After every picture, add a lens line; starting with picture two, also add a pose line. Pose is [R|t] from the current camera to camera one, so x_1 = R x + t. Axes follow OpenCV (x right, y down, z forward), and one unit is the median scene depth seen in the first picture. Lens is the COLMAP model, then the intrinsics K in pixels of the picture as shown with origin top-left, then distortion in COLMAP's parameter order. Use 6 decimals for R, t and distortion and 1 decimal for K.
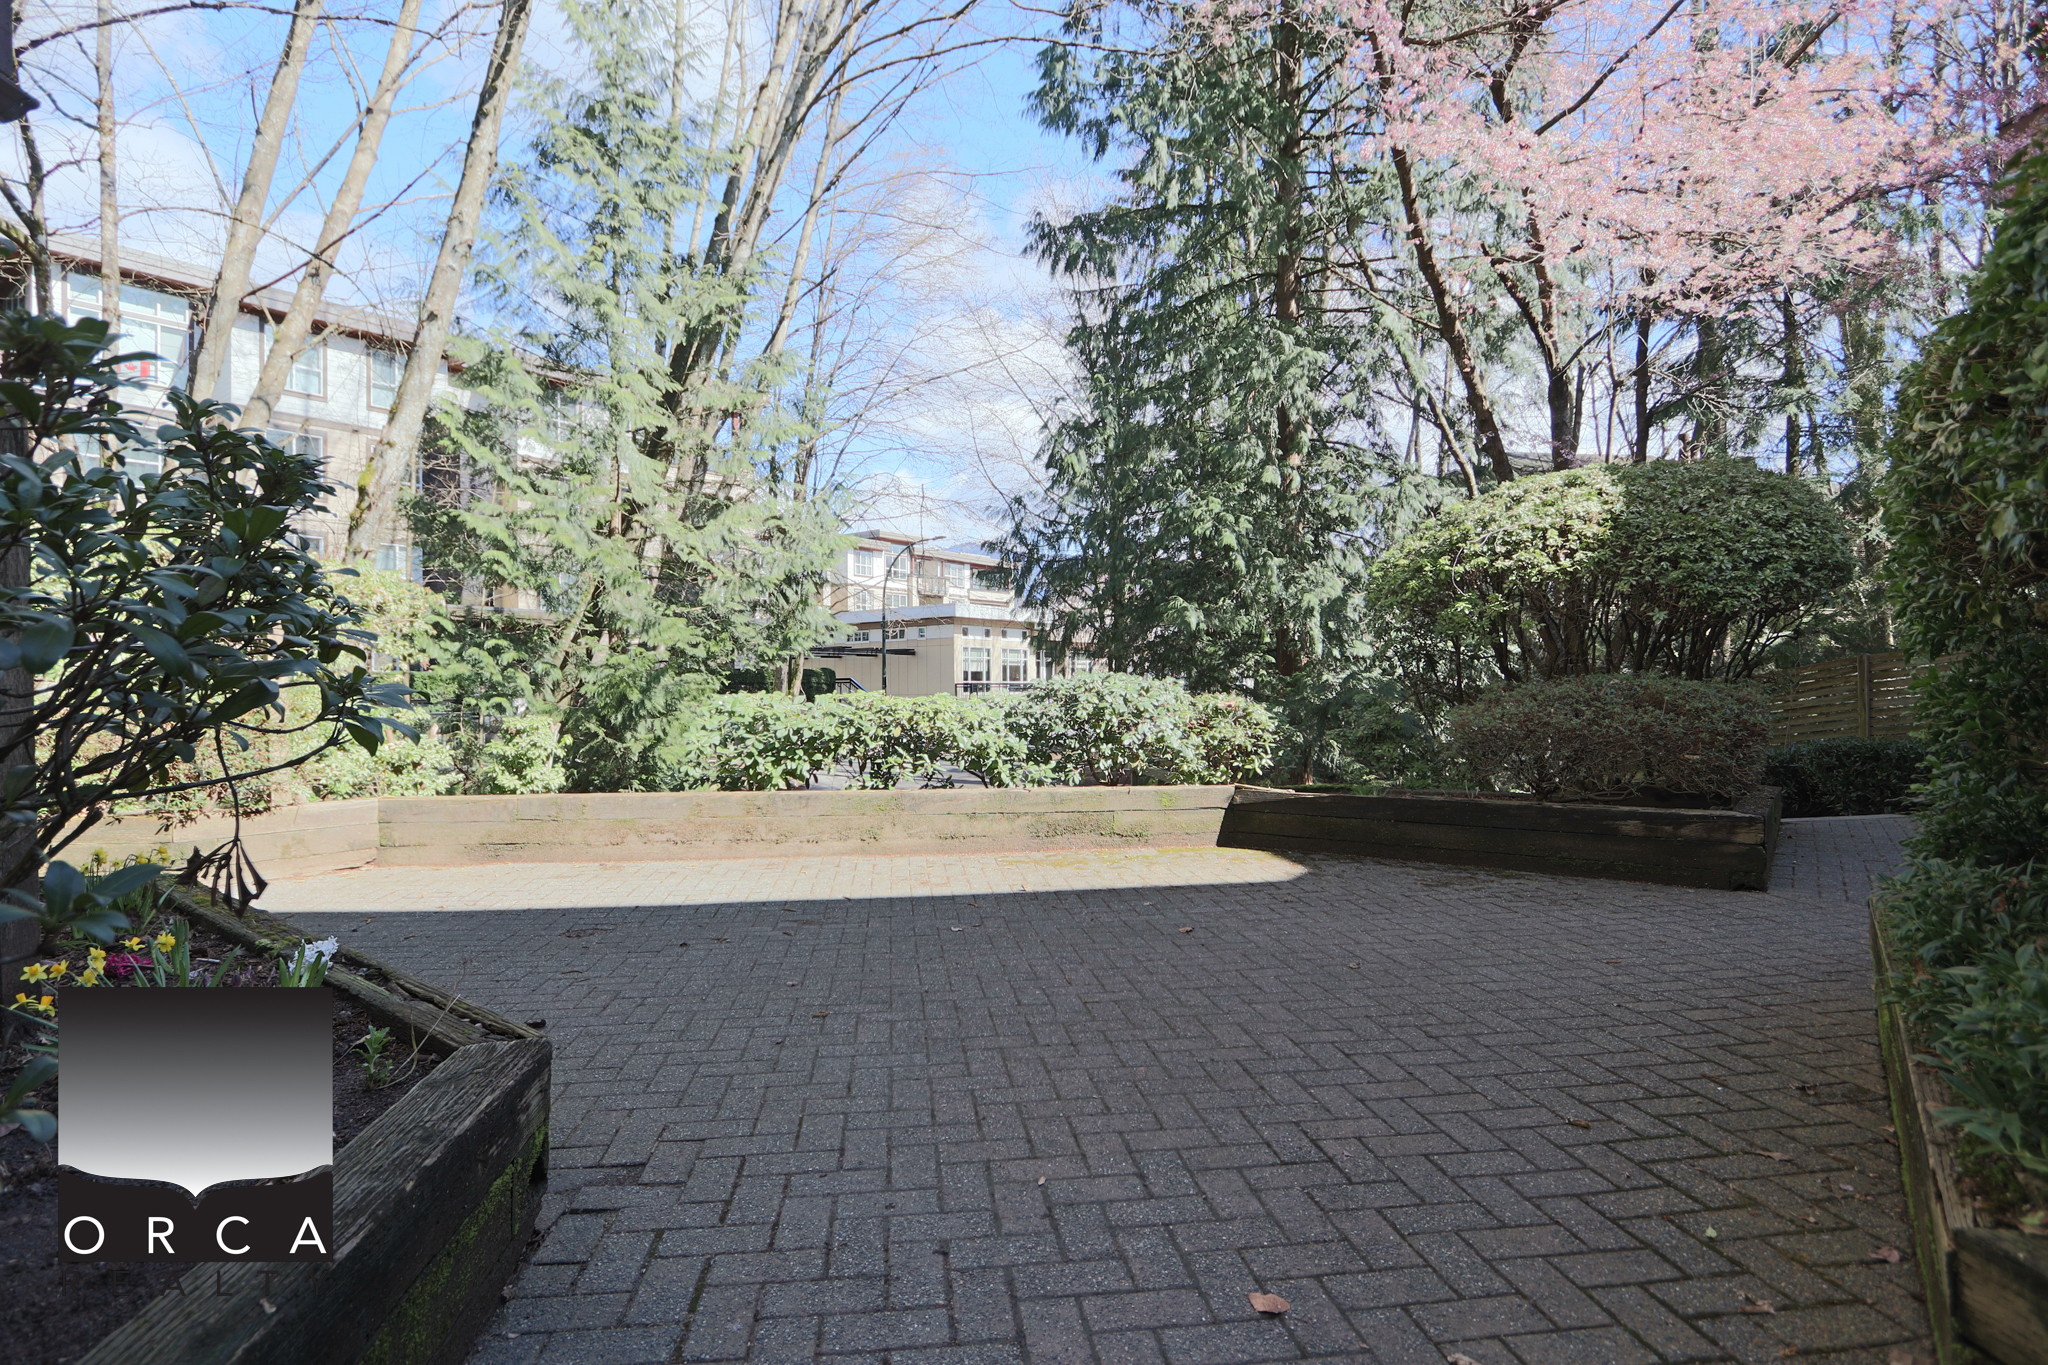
lens RADIAL K [[1047.1, 0, 1025.1], [0, 1047.1, 683.8], [0, 0, 1]] dist [-0.015749, 0.001294]
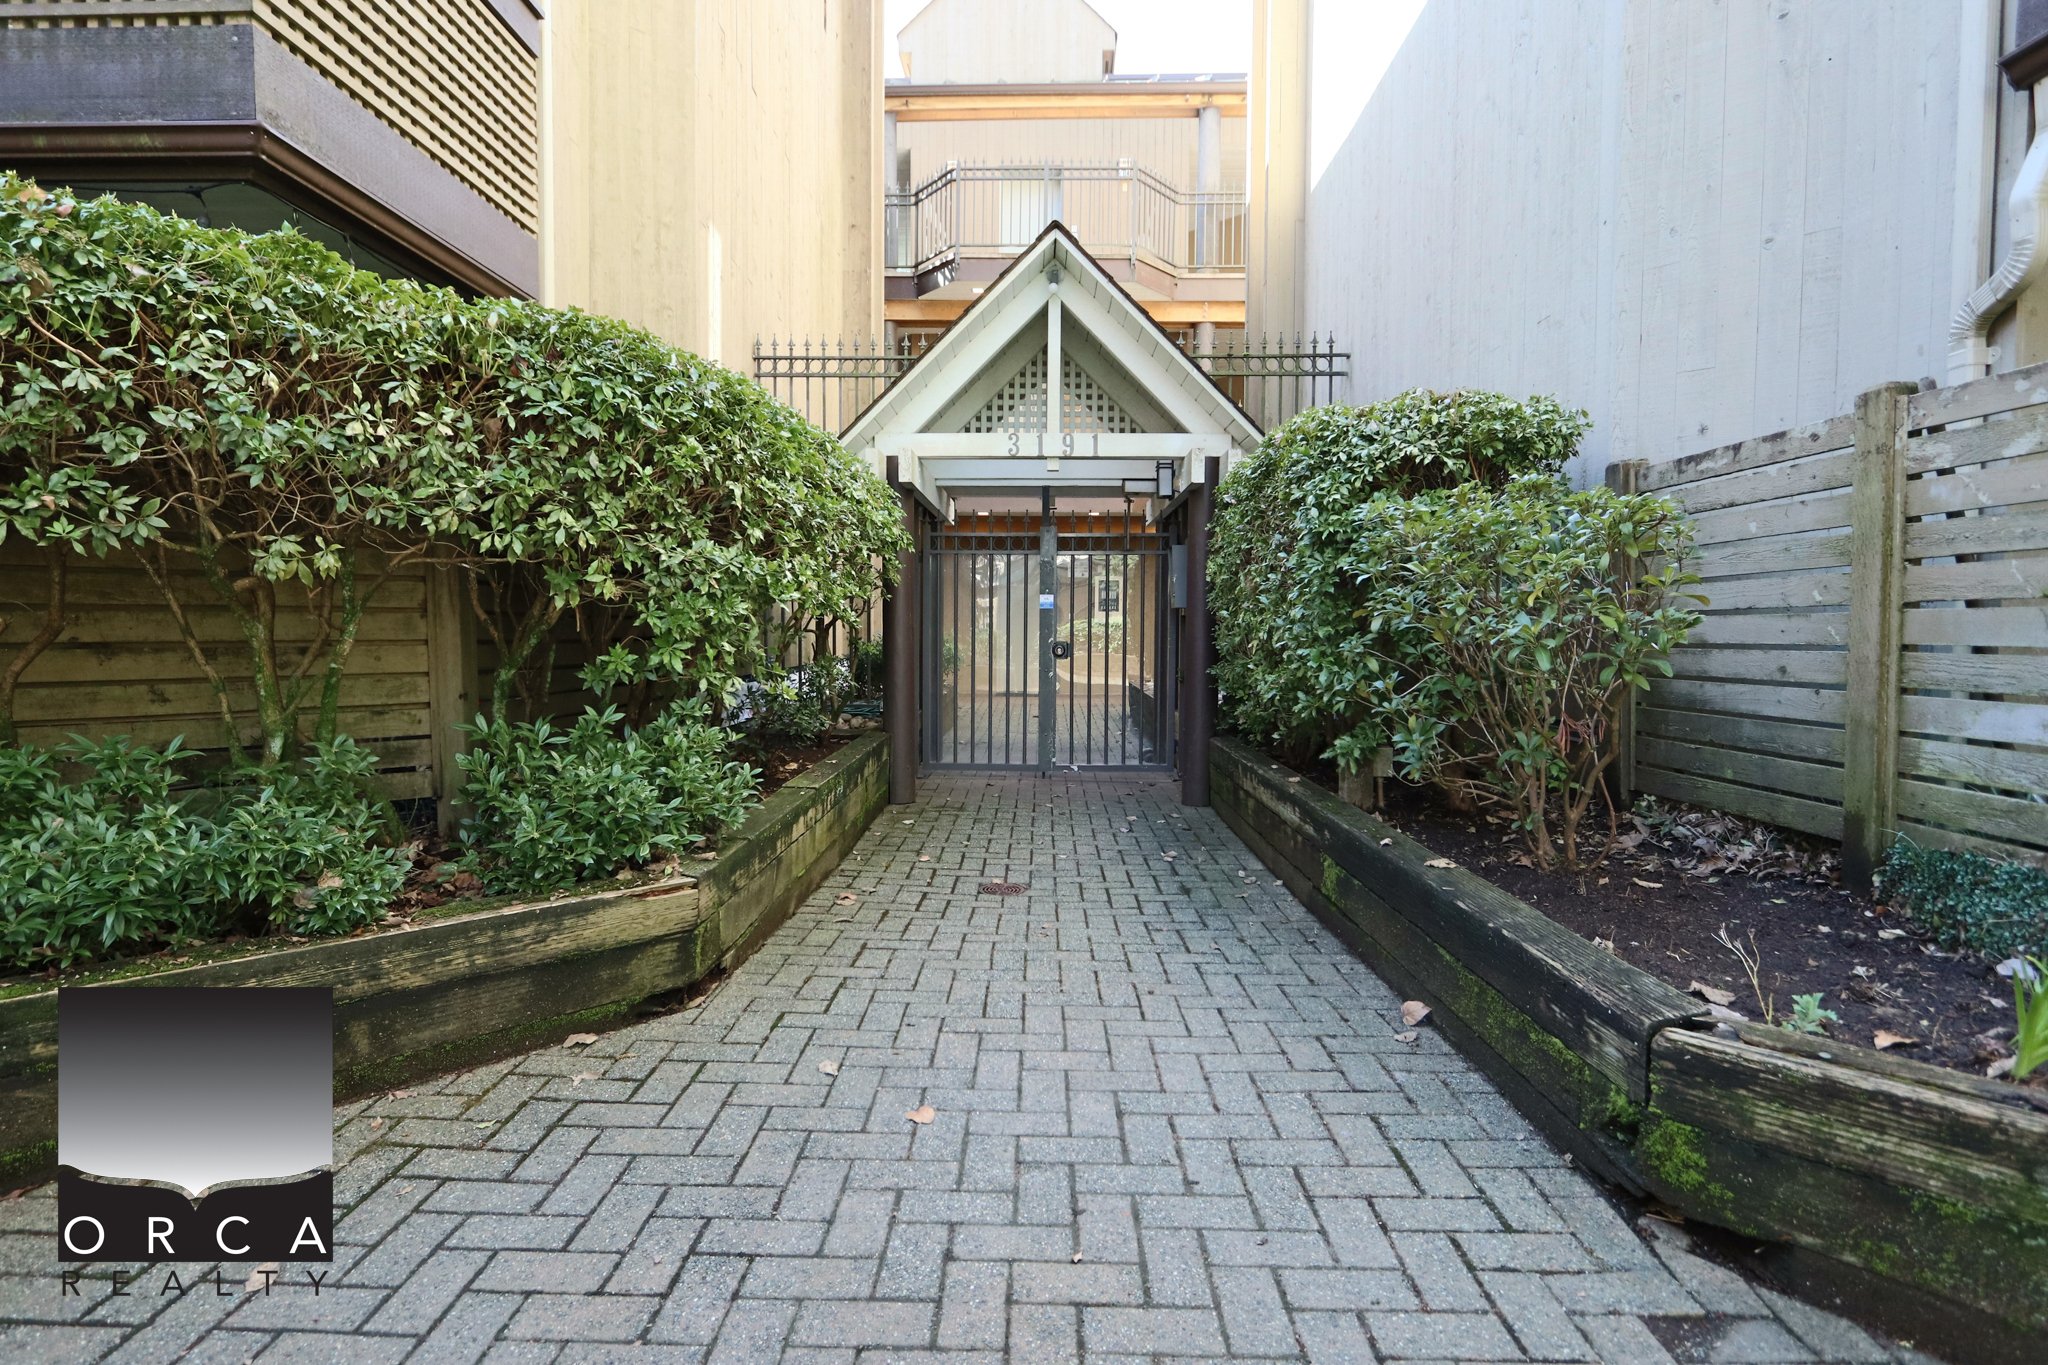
lens RADIAL K [[1047.1, 0, 1022.1], [0, 1047.1, 675.7], [0, 0, 1]] dist [-0.015749, 0.001294]
pose [[-0.989463, -0.003666, 0.144741, -0.060506], [0.001929, 0.999257, 0.038492, 0.010711], [-0.144774, 0.038365, -0.988721, 1.935110]]
